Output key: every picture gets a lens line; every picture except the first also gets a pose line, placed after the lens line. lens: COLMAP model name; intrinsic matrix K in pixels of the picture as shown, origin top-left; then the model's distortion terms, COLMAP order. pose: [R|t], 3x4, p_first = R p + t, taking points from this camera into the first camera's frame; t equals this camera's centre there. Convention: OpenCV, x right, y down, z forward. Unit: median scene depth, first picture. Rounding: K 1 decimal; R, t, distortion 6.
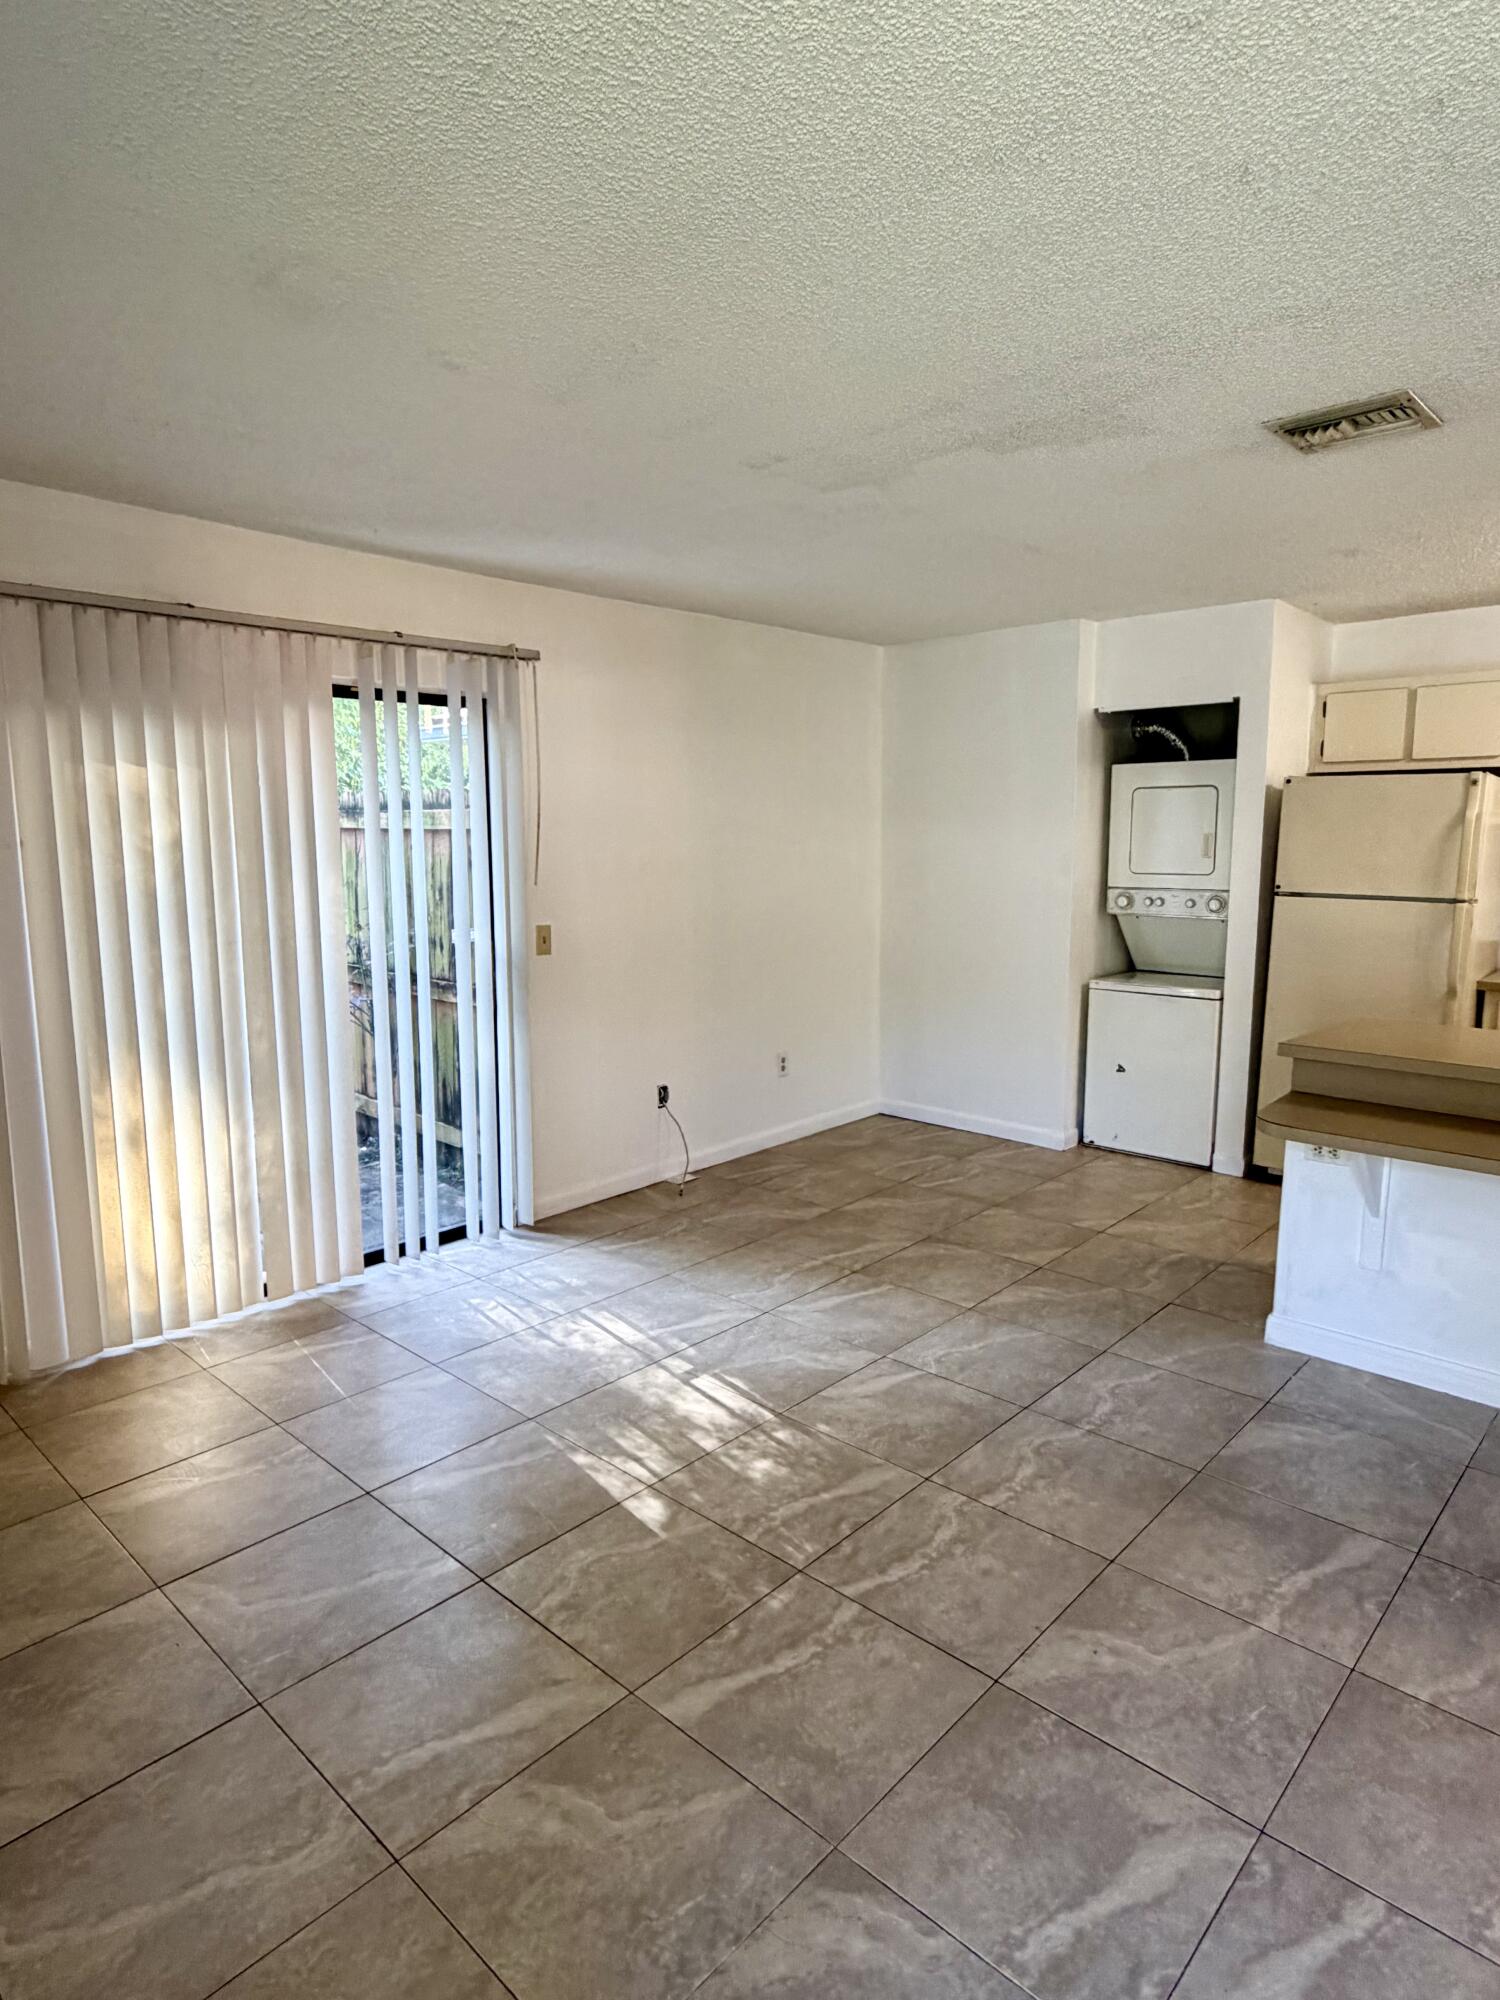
lens RADIAL K [[1153.9, 0, 742.3], [0, 1153.9, 1000.8], [0, 0, 1]] dist [0.003355, -0.001913]
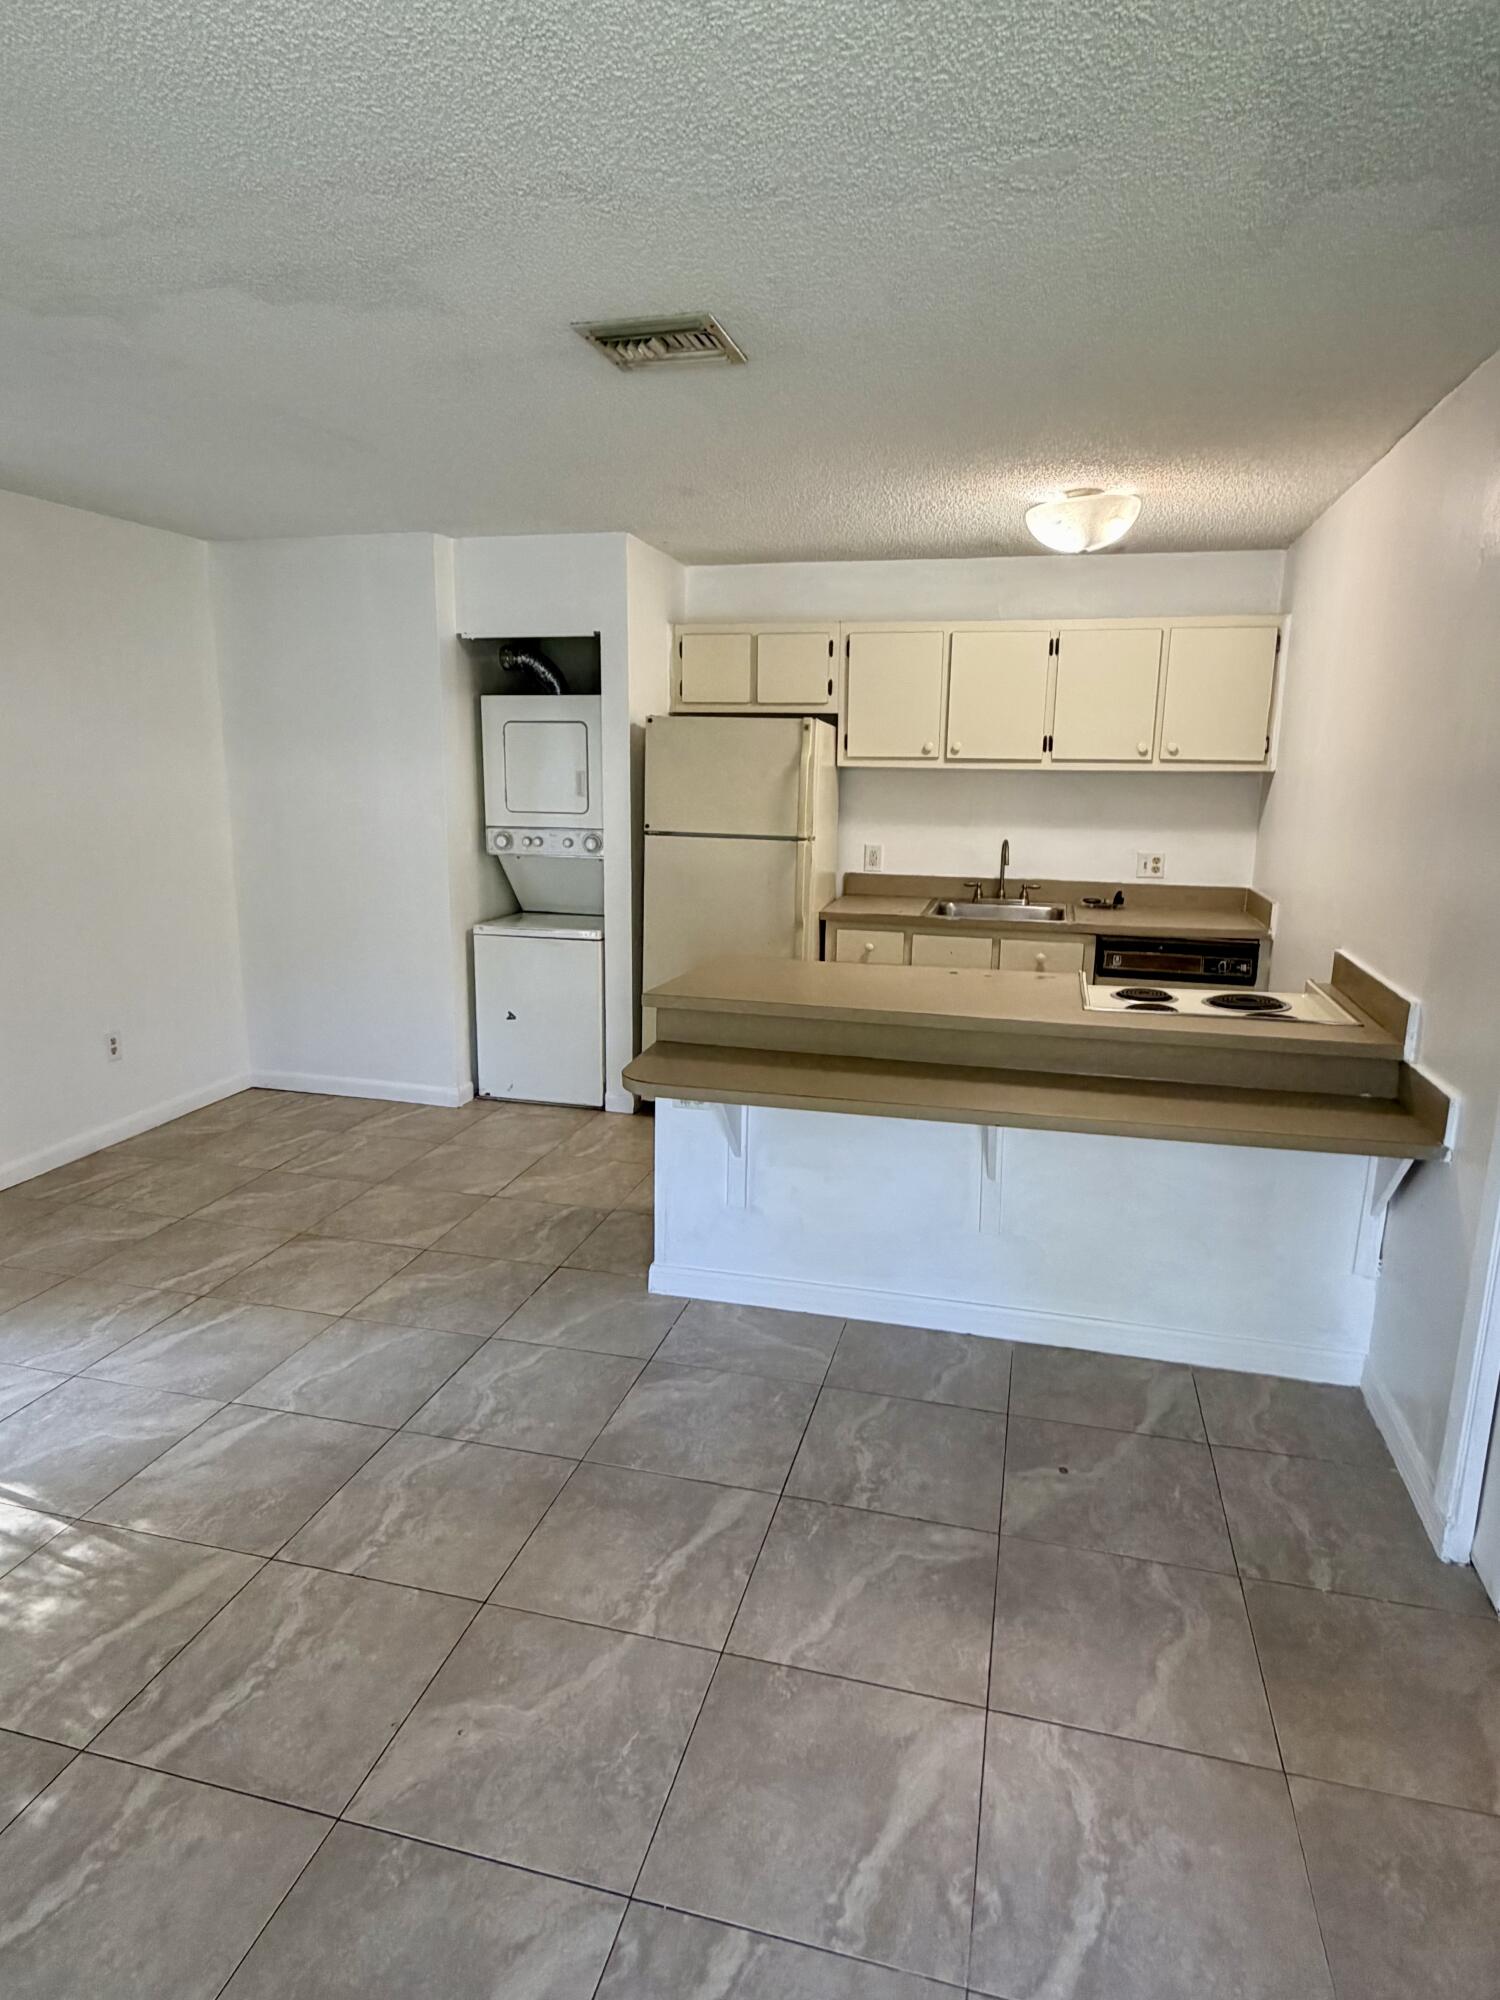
lens RADIAL K [[1153.9, 0, 753.6], [0, 1153.9, 991.4], [0, 0, 1]] dist [0.003355, -0.001913]
pose [[0.878285, -0.078781, 0.471602, 0.076267], [0.052921, 0.996289, 0.067872, -0.023484], [-0.475199, -0.034654, 0.879196, 0.084119]]
